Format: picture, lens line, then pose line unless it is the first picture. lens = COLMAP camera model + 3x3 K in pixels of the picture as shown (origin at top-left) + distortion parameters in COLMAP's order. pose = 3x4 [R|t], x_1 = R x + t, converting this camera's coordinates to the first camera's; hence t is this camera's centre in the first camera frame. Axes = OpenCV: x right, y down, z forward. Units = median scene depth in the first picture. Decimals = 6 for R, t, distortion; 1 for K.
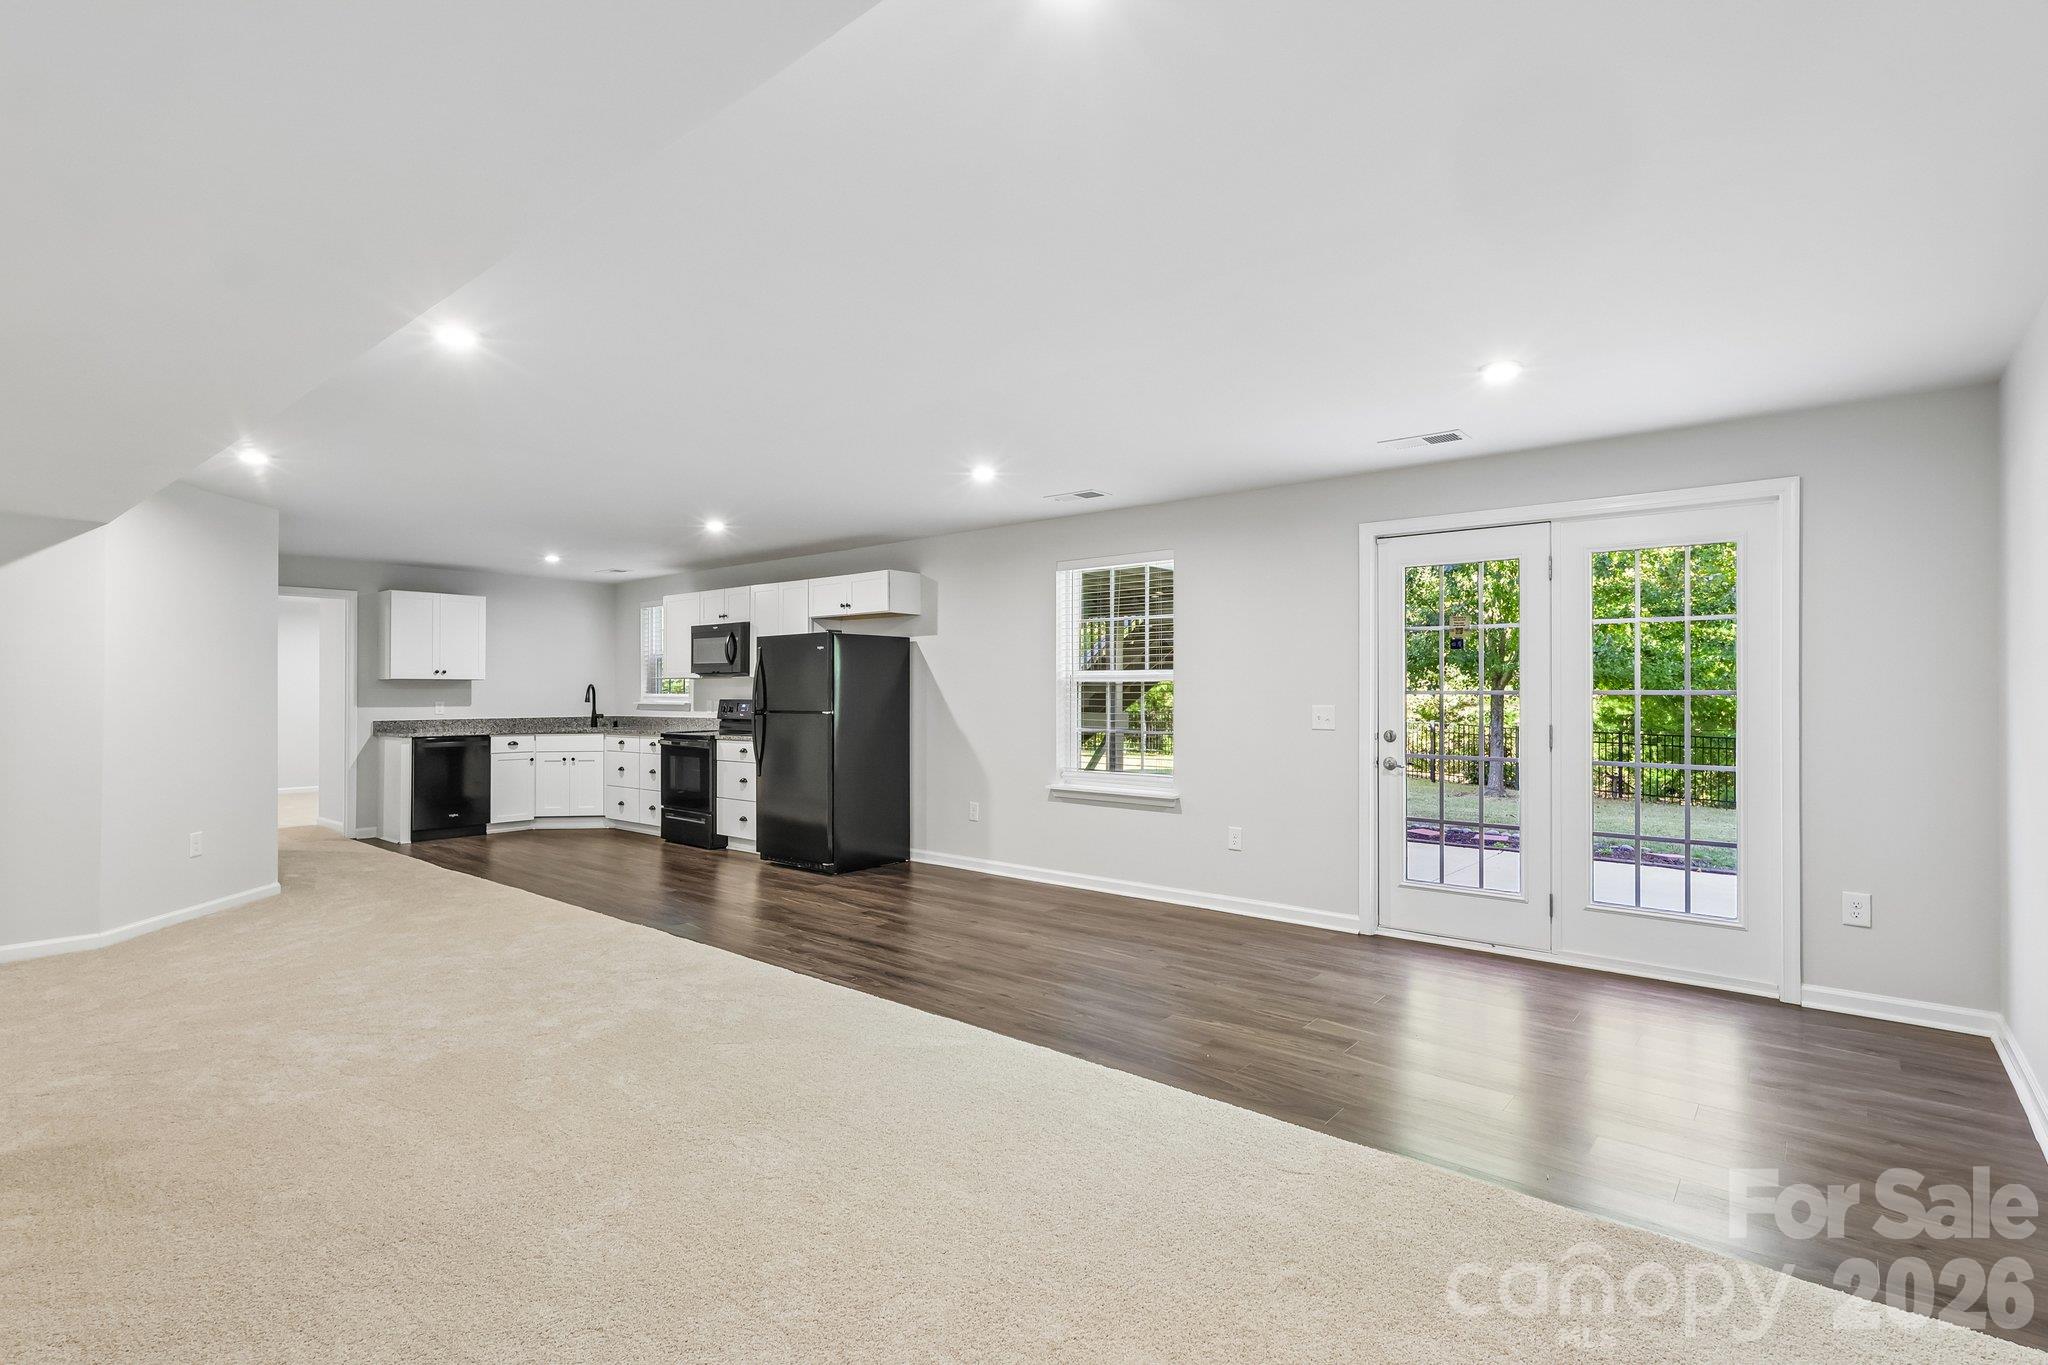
lens RADIAL K [[974.8, 0, 1034.1], [0, 974.8, 681.8], [0, 0, 1]] dist [0.003699, -0.000808]
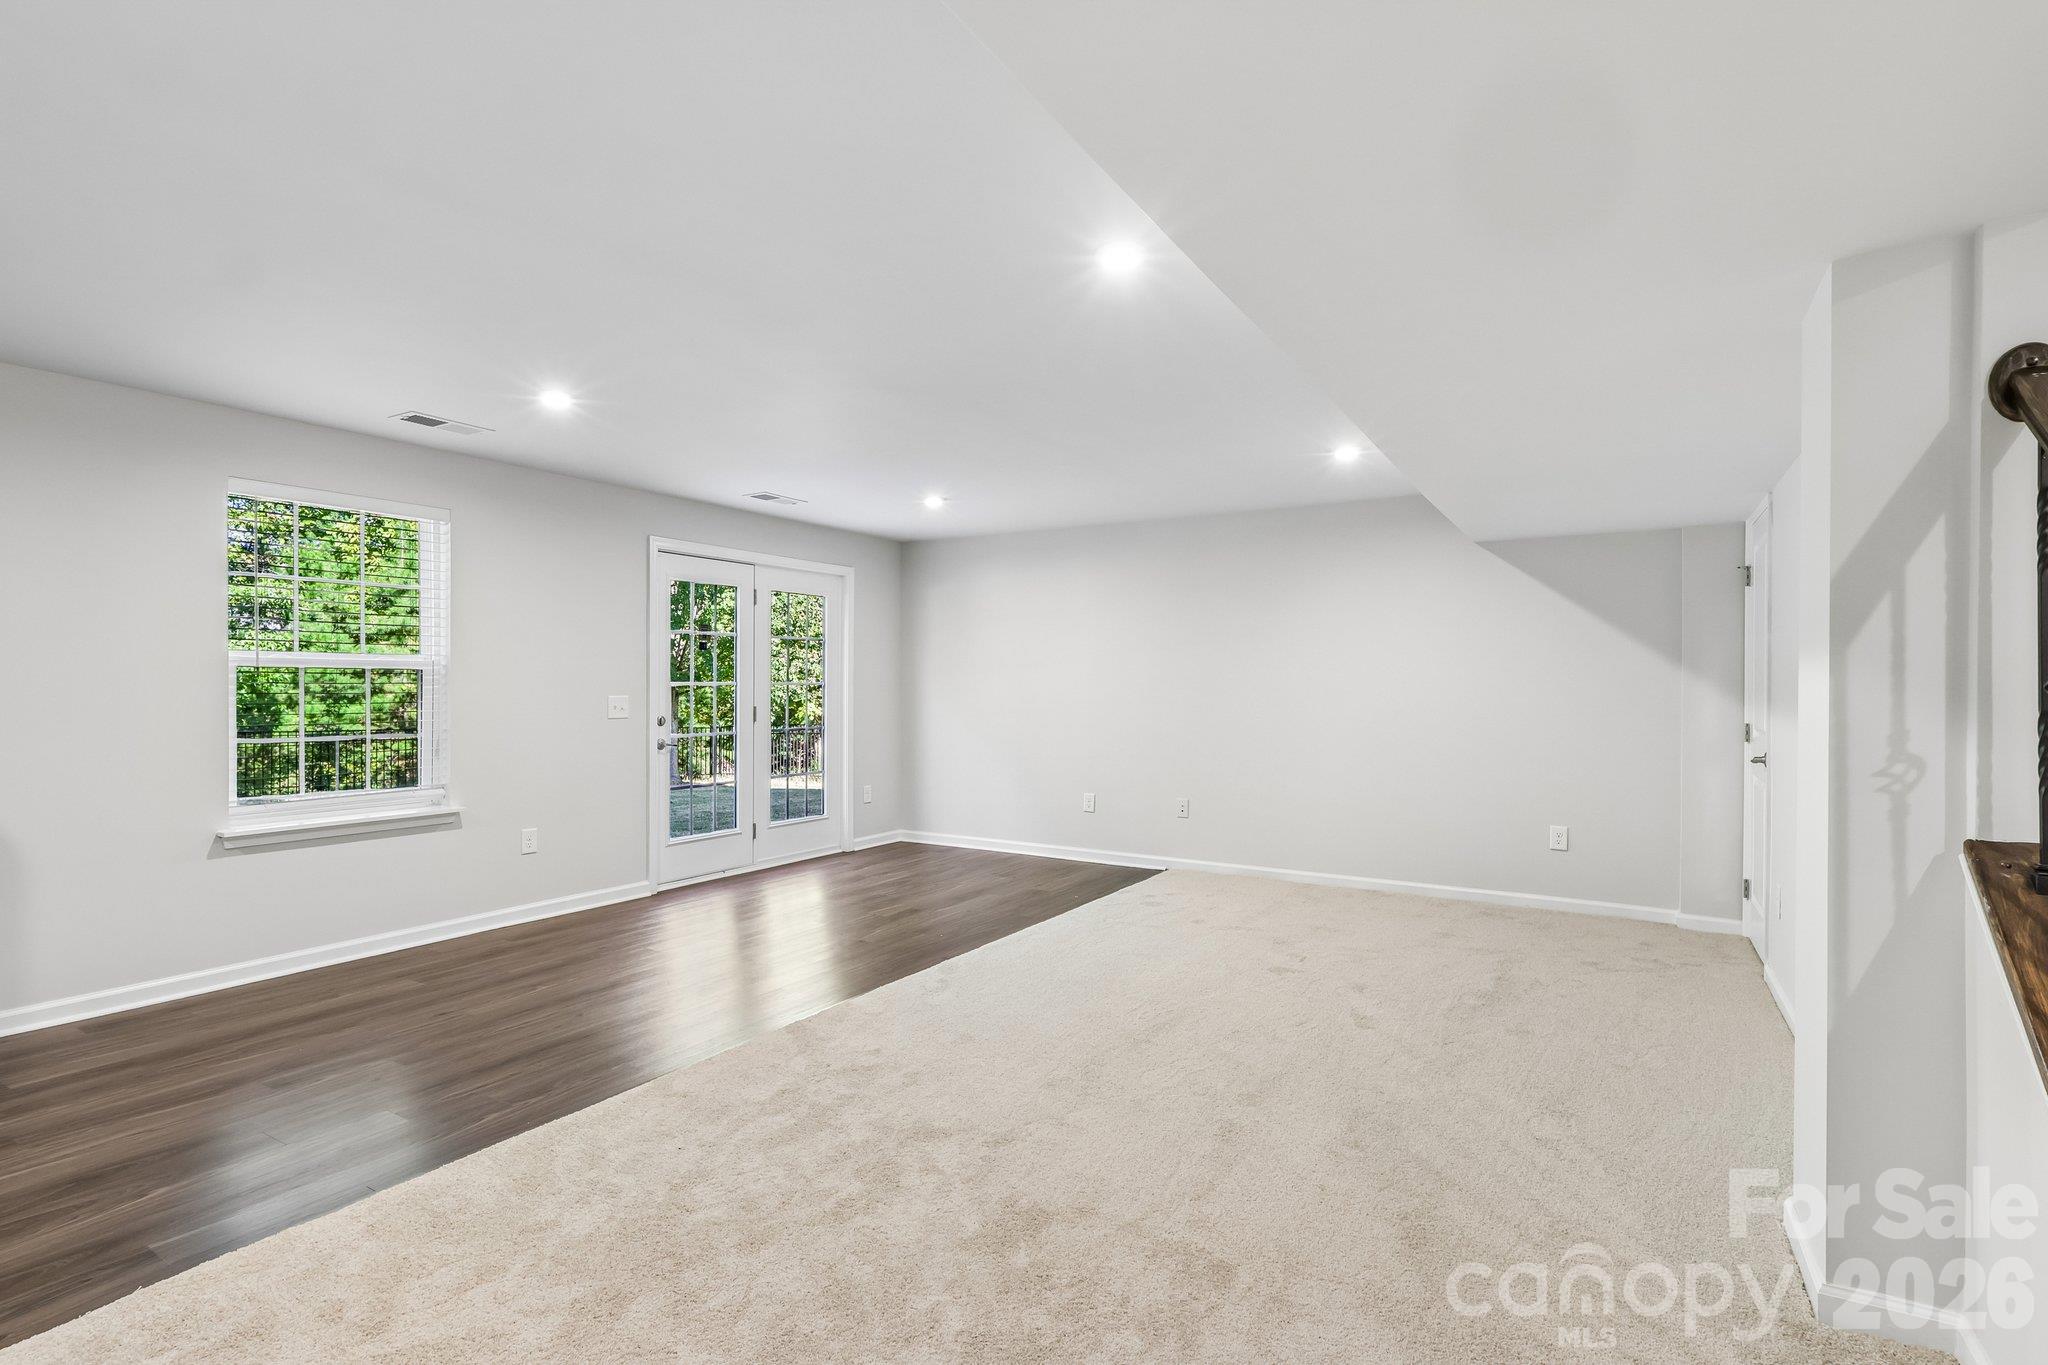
lens RADIAL K [[974.8, 0, 1024.3], [0, 974.8, 682.8], [0, 0, 1]] dist [0.003699, -0.000808]
pose [[-0.146718, 0.003476, 0.989172, -0.509736], [-0.008583, 0.999952, -0.004787, 0.006859], [-0.989141, -0.009192, -0.146681, 0.437999]]
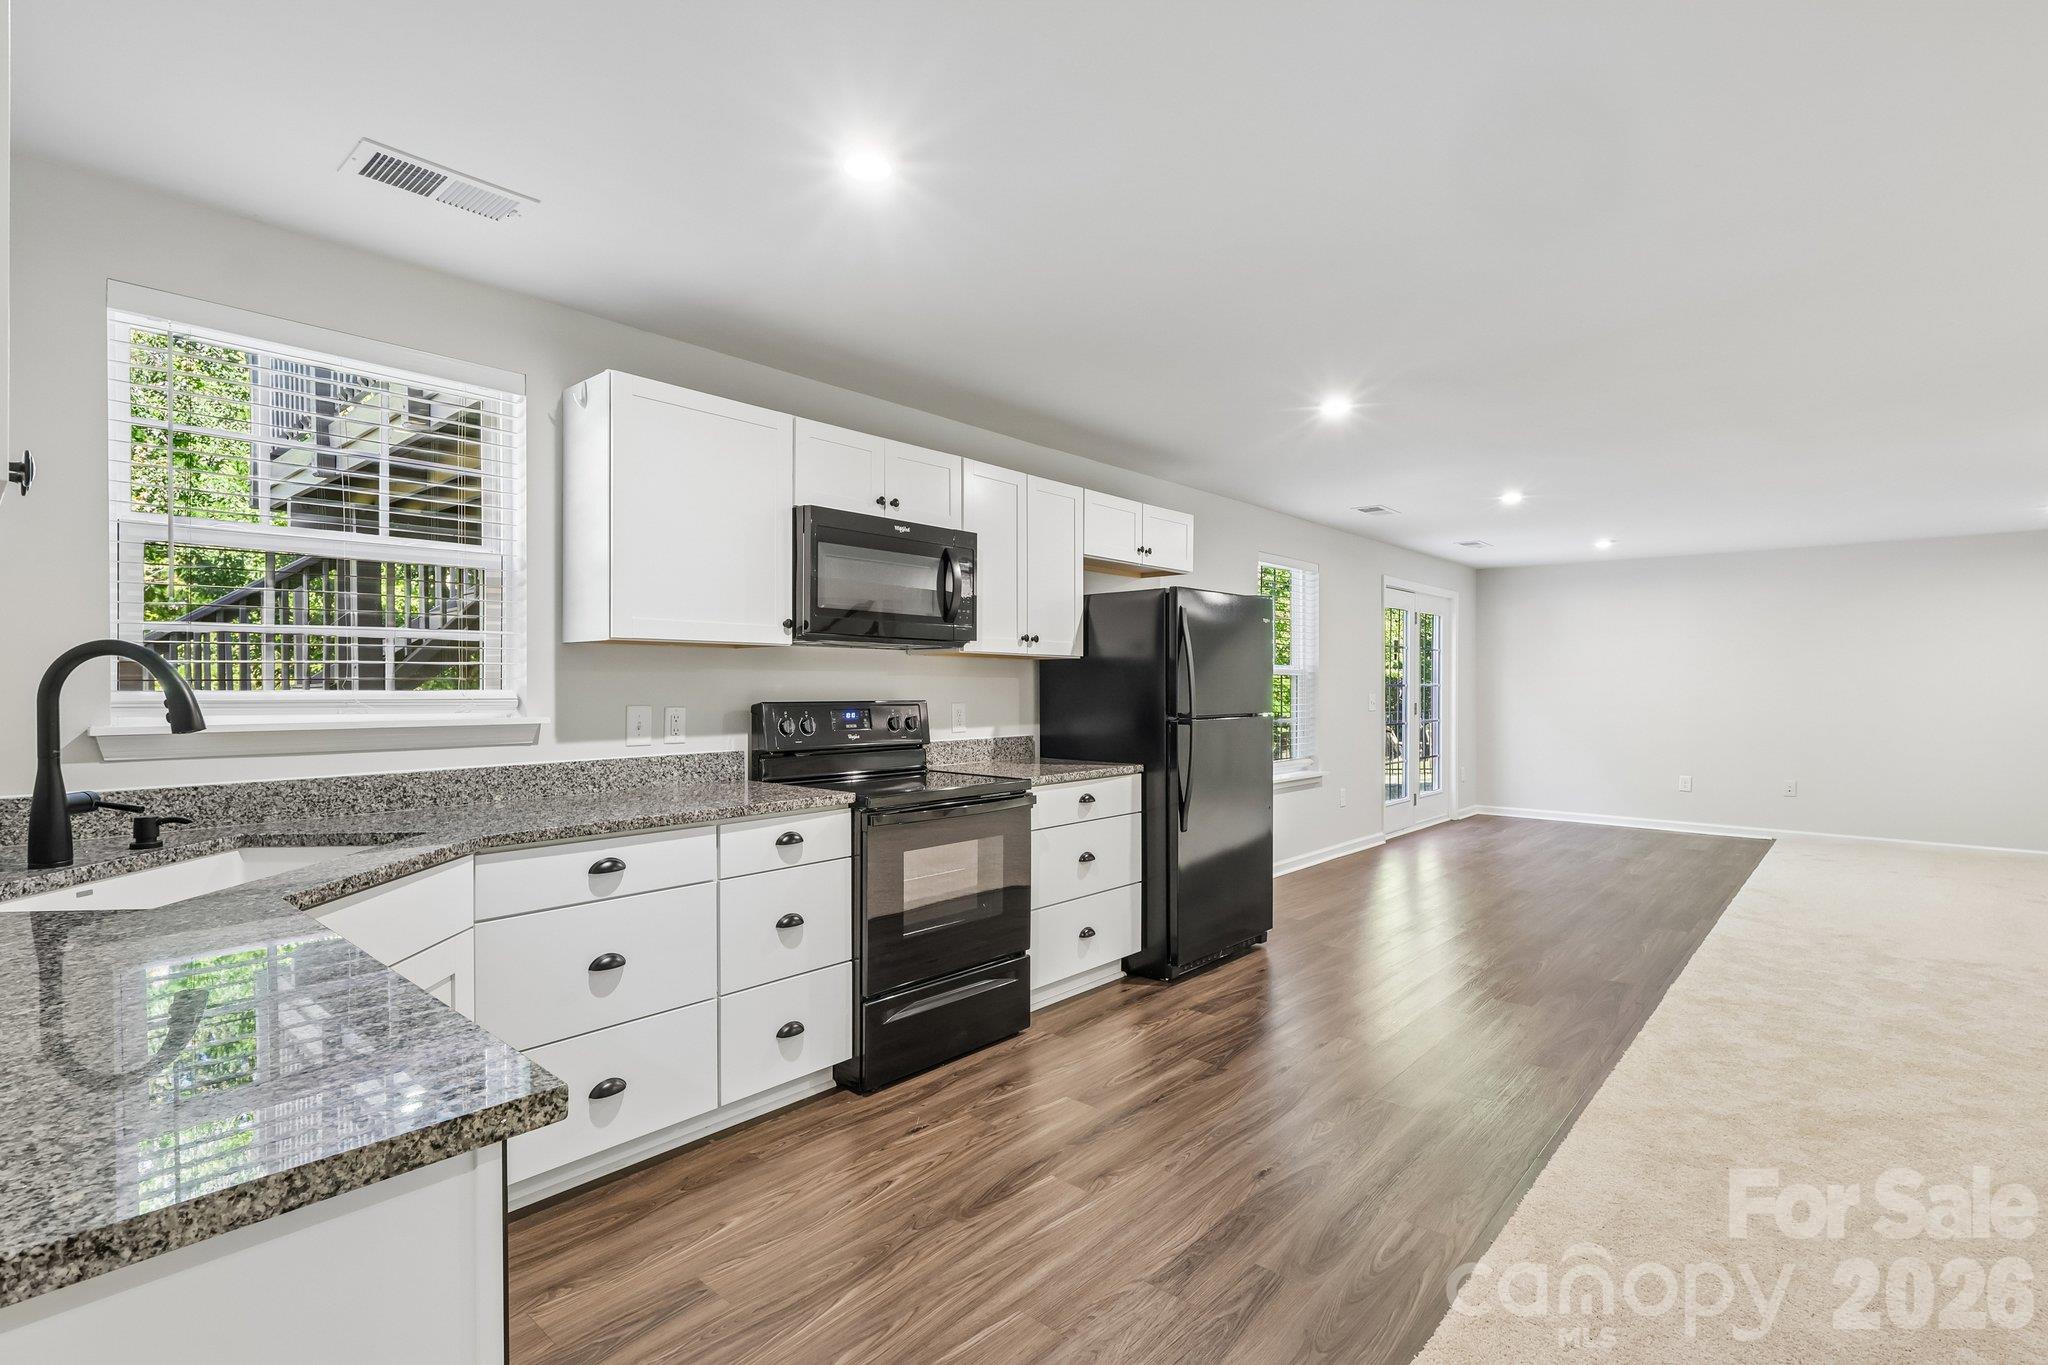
lens RADIAL K [[974.8, 0, 1032.9], [0, 974.8, 685.8], [0, 0, 1]] dist [0.003699, -0.000808]
pose [[0.023384, -0.000685, 0.999726, -0.714979], [-0.010158, 0.999948, 0.000923, 0.010147], [-0.999675, -0.010176, 0.023376, 0.901144]]
